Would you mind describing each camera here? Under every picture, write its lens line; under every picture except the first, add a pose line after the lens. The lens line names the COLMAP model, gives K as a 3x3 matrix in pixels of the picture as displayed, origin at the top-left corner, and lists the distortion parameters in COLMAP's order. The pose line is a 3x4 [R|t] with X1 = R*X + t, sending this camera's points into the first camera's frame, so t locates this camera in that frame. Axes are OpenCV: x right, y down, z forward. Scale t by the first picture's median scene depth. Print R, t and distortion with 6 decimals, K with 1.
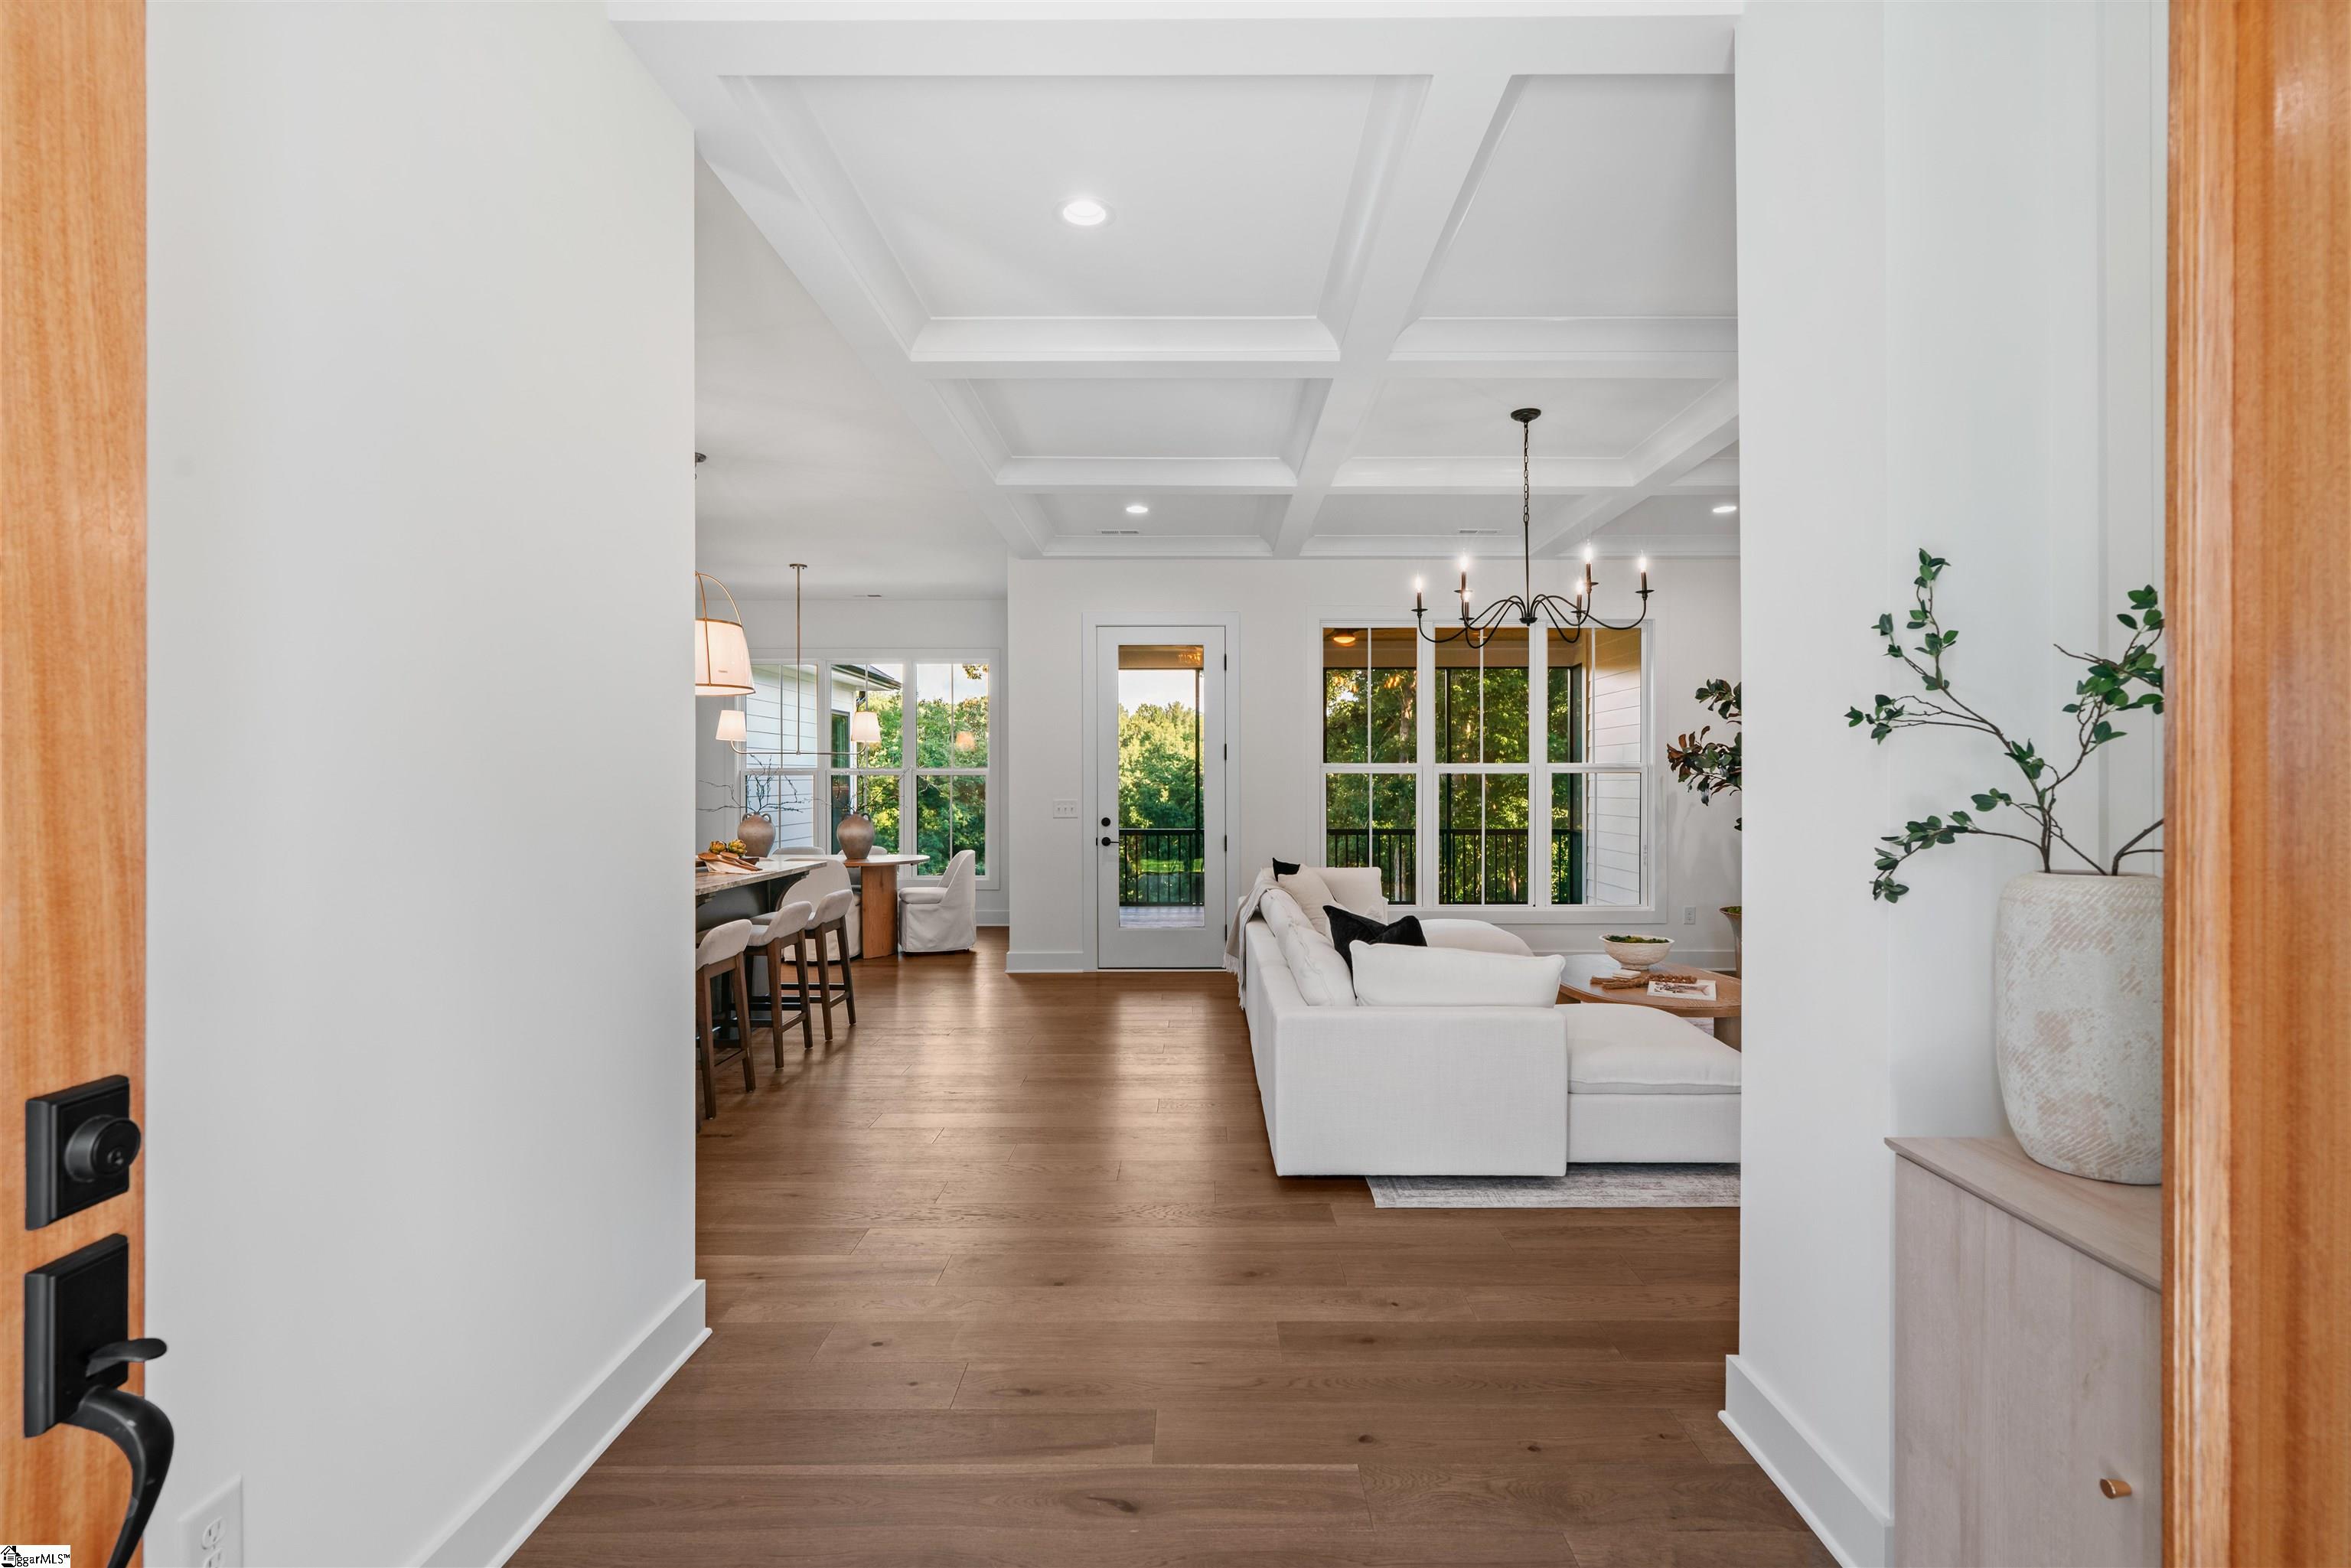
lens RADIAL K [[1062.8, 0, 1184.2], [0, 1062.8, 789.1], [0, 0, 1]] dist [-0.003112, 0.001022]
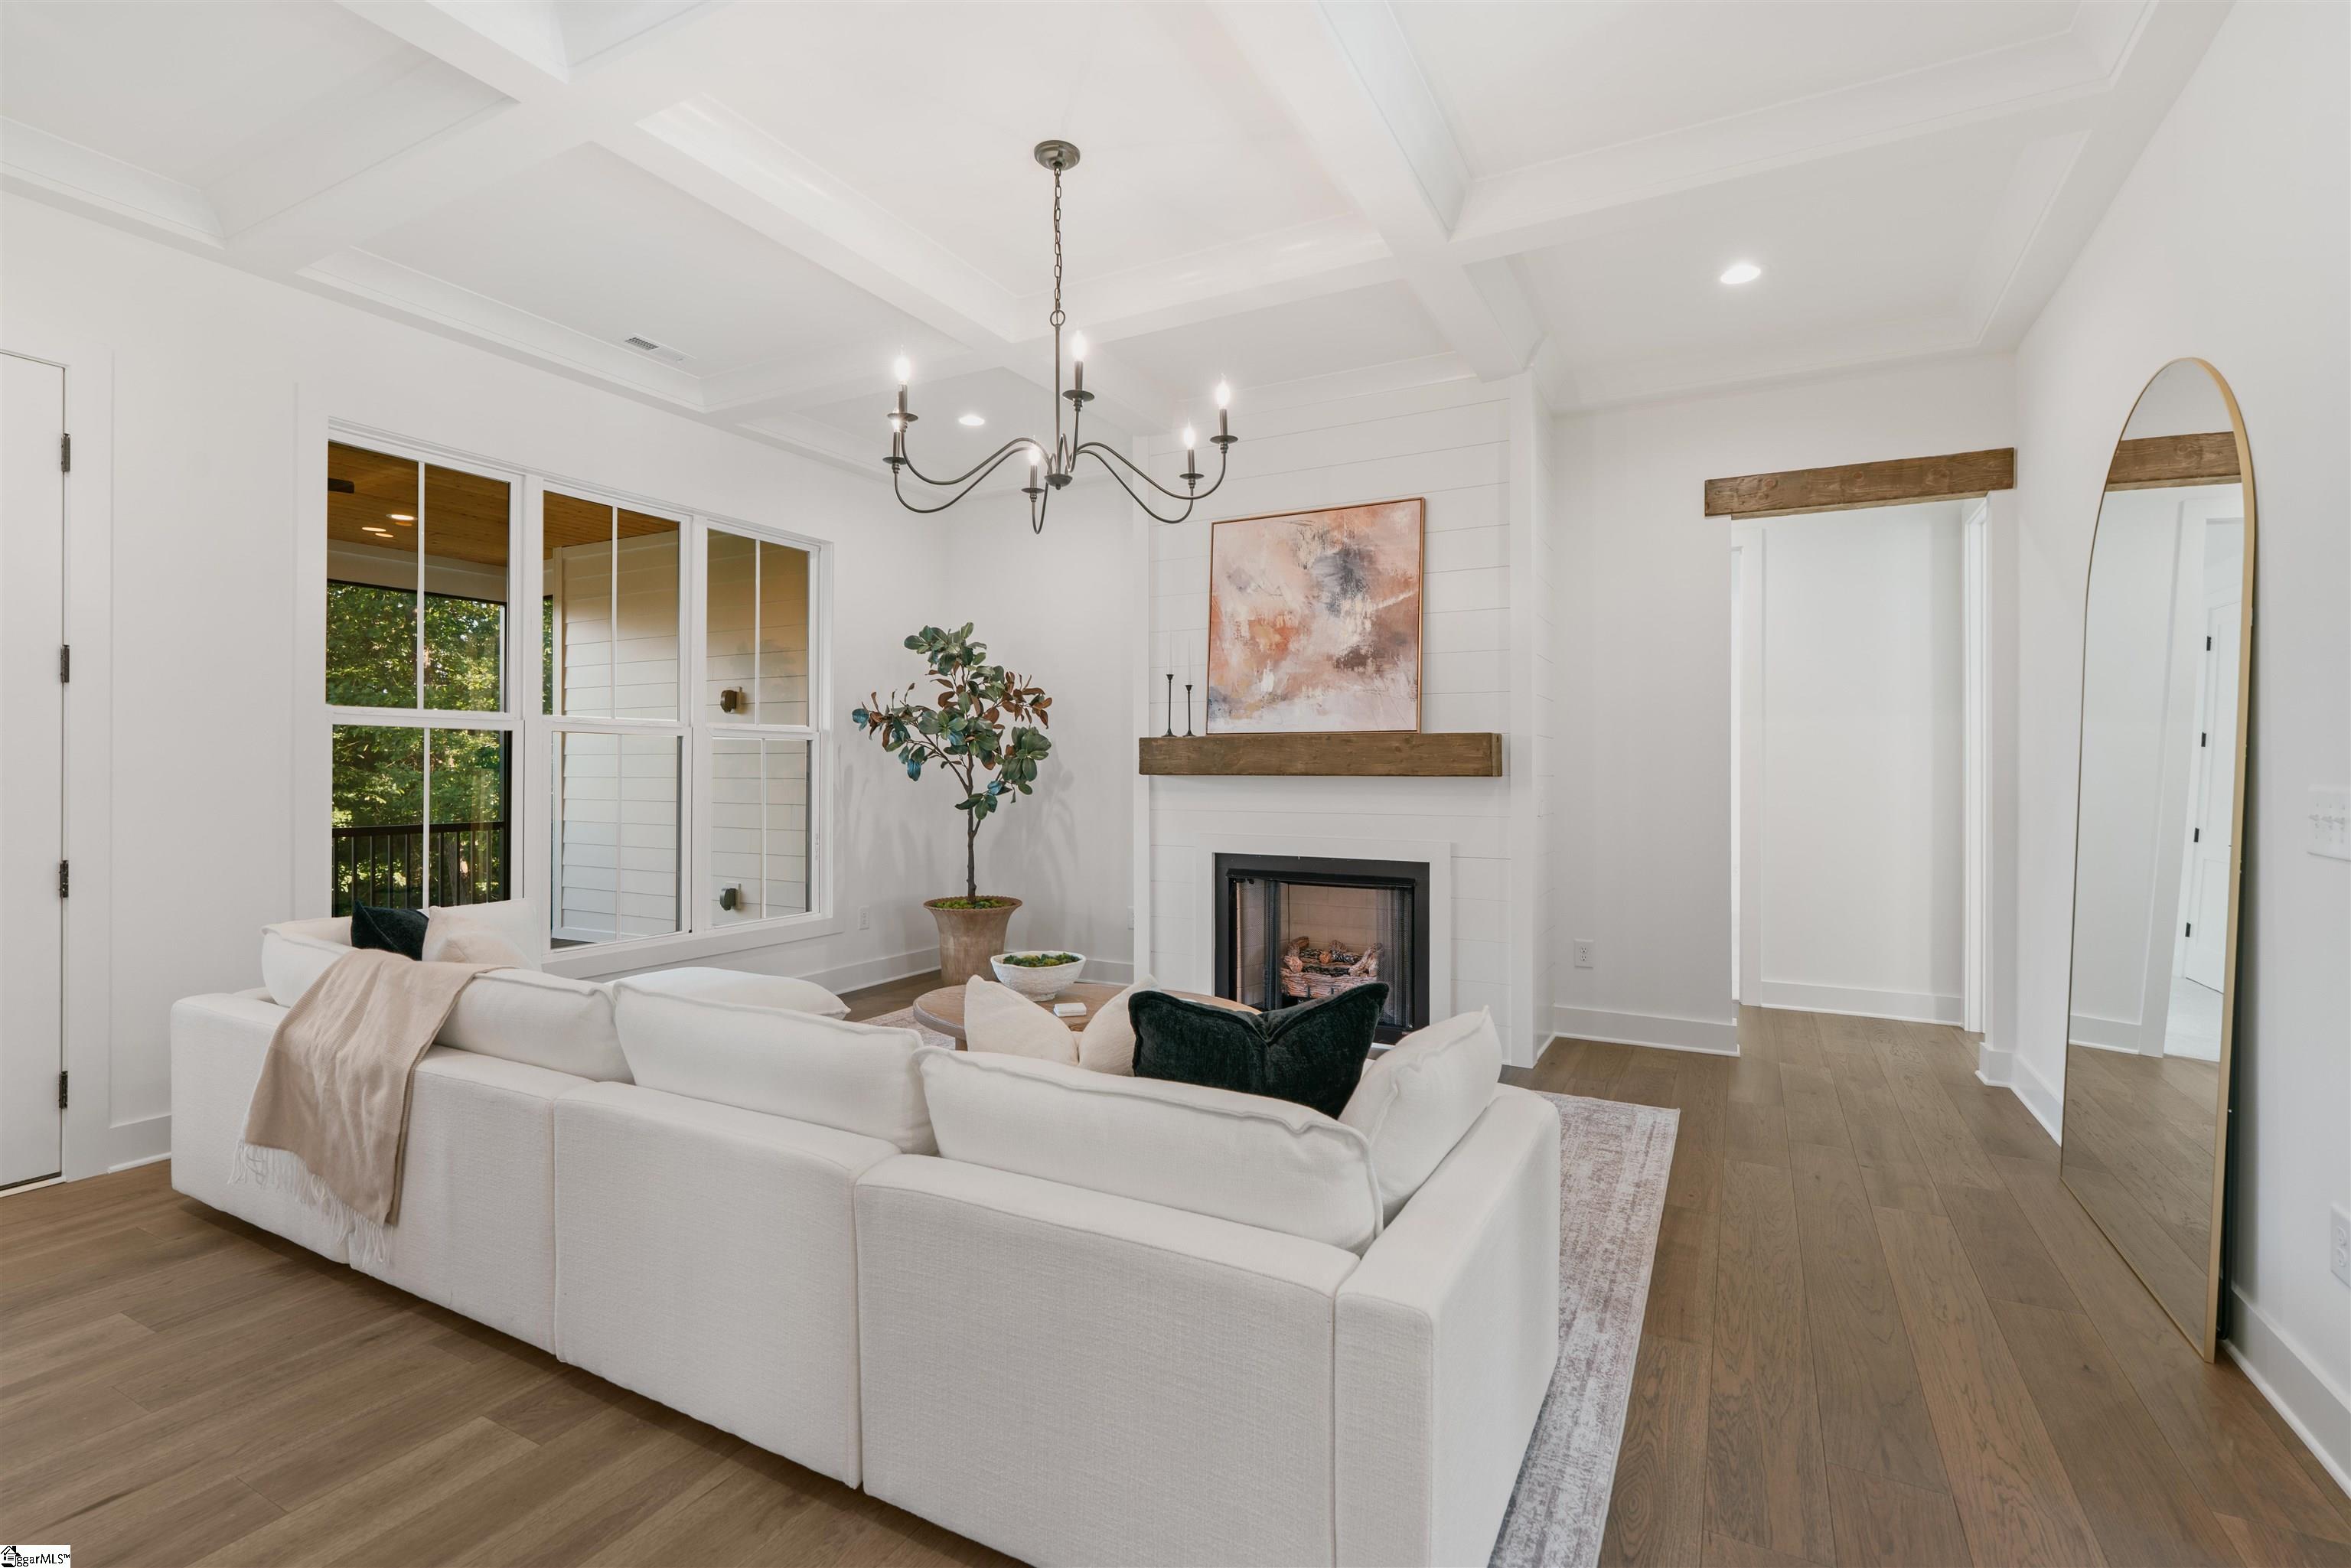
lens RADIAL K [[1062.8, 0, 1169.7], [0, 1062.8, 775.1], [0, 0, 1]] dist [-0.003112, 0.001022]
pose [[0.464447, -0.005519, 0.885584, -0.143221], [0.003118, 0.999985, 0.004597, 0.008790], [-0.885596, 0.000626, 0.464457, 0.447660]]
